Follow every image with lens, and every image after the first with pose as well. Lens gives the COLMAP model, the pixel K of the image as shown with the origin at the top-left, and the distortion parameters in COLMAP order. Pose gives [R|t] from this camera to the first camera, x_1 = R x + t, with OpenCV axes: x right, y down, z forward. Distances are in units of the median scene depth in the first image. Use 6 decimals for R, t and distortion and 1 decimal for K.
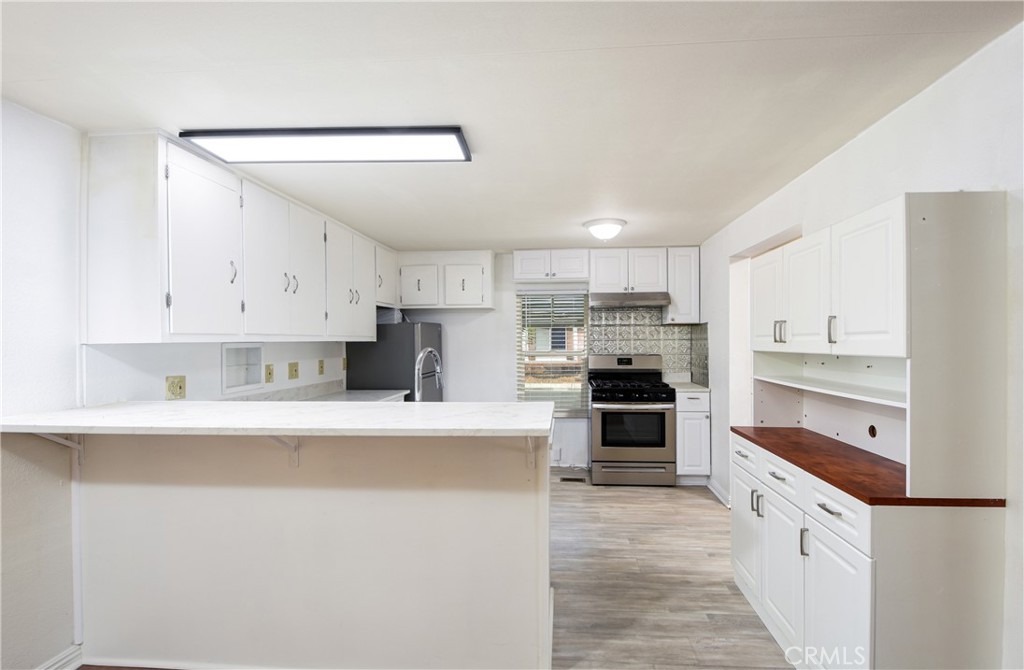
lens RADIAL K [[470.1, 0, 514.8], [0, 470.1, 340.1], [0, 0, 1]] dist [-0.001115, -0.026930]
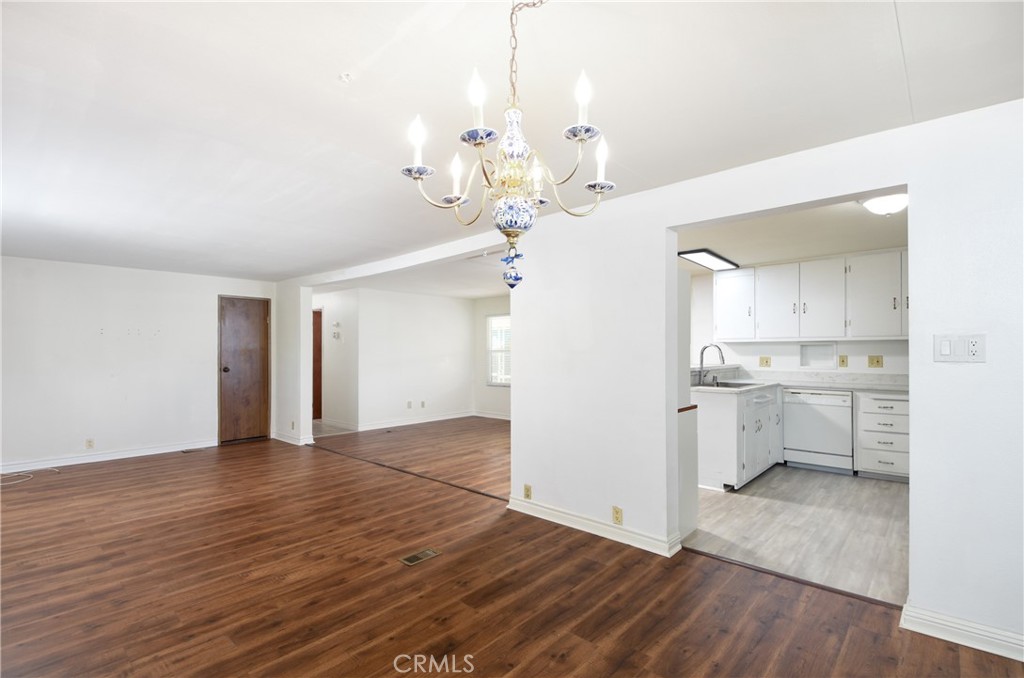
lens RADIAL K [[469.8, 0, 526.8], [0, 469.8, 348.6], [0, 0, 1]] dist [0.023948, -0.020182]
pose [[-0.587328, 0.003418, -0.809342, 1.064840], [0.004429, 0.999990, 0.001009, 0.017416], [0.809337, -0.002992, -0.587337, 0.830492]]
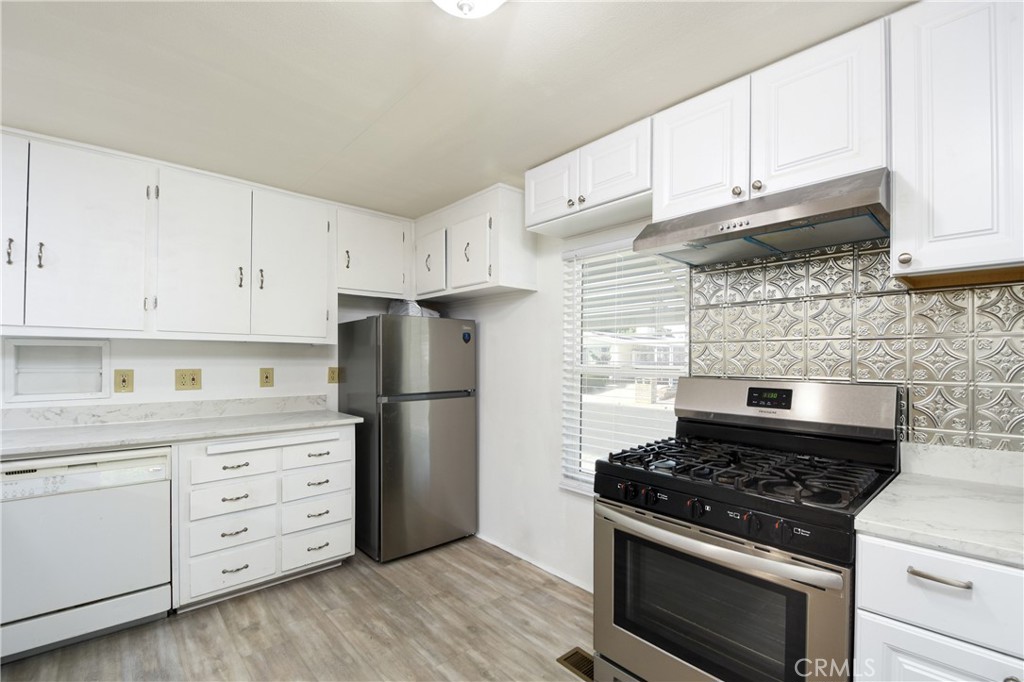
lens RADIAL K [[454.2, 0, 525.3], [0, 454.2, 356.4], [0, 0, 1]] dist [0.028421, -0.023073]
pose [[0.744031, 0.008100, -0.668096, 0.370055], [-0.012862, 0.999915, -0.002201, 0.018178], [0.668021, 0.010230, 0.744072, 0.680638]]
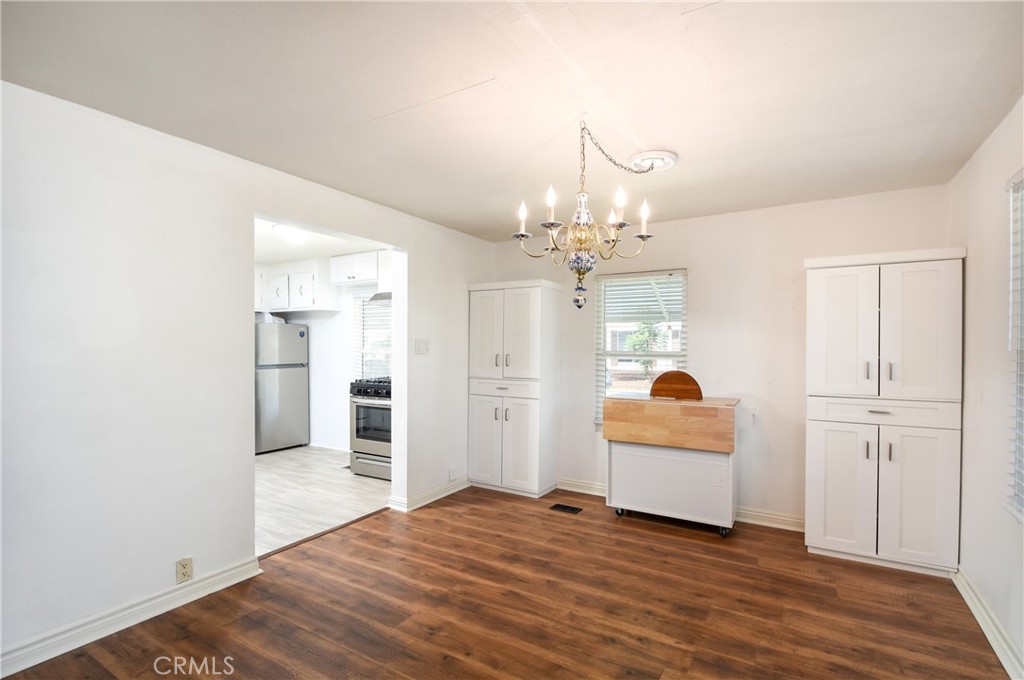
lens RADIAL K [[469.8, 0, 526.8], [0, 469.8, 349.6], [0, 0, 1]] dist [0.023948, -0.020182]
pose [[0.906672, 0.009419, -0.421731, 0.975698], [-0.007569, 0.999953, 0.006060, 0.018391], [0.421768, -0.002302, 0.906701, 0.199588]]
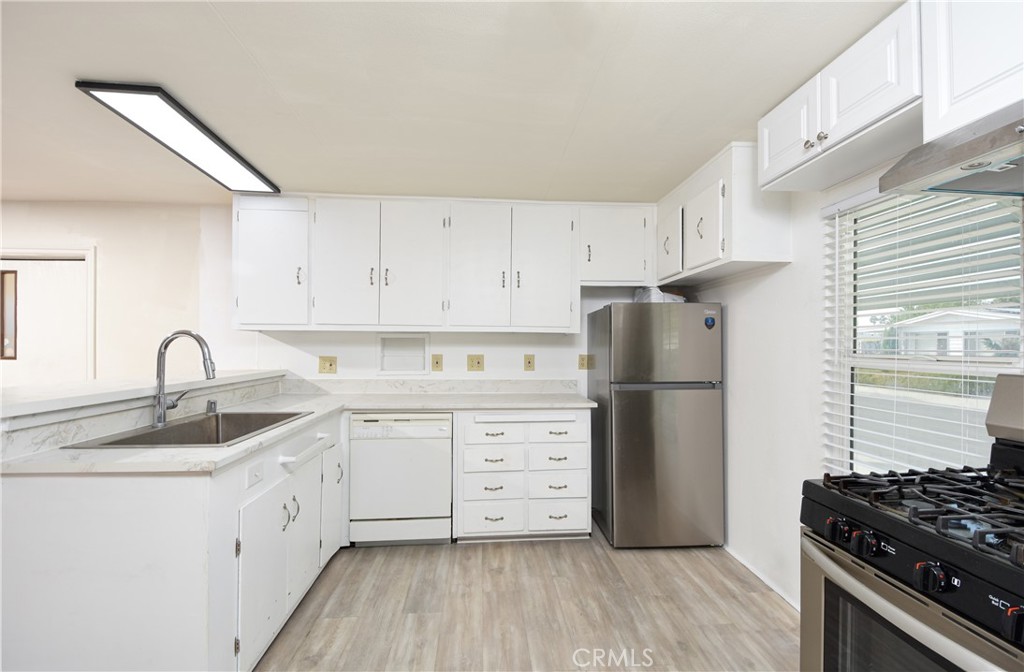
lens RADIAL K [[457.2, 0, 519.8], [0, 457.2, 341.9], [0, 0, 1]] dist [0.033248, -0.024407]
pose [[0.176955, 0.000068, -0.984219, 0.414850], [-0.008773, 0.999960, -0.001508, 0.018322], [0.984180, 0.008902, 0.176948, 0.774669]]
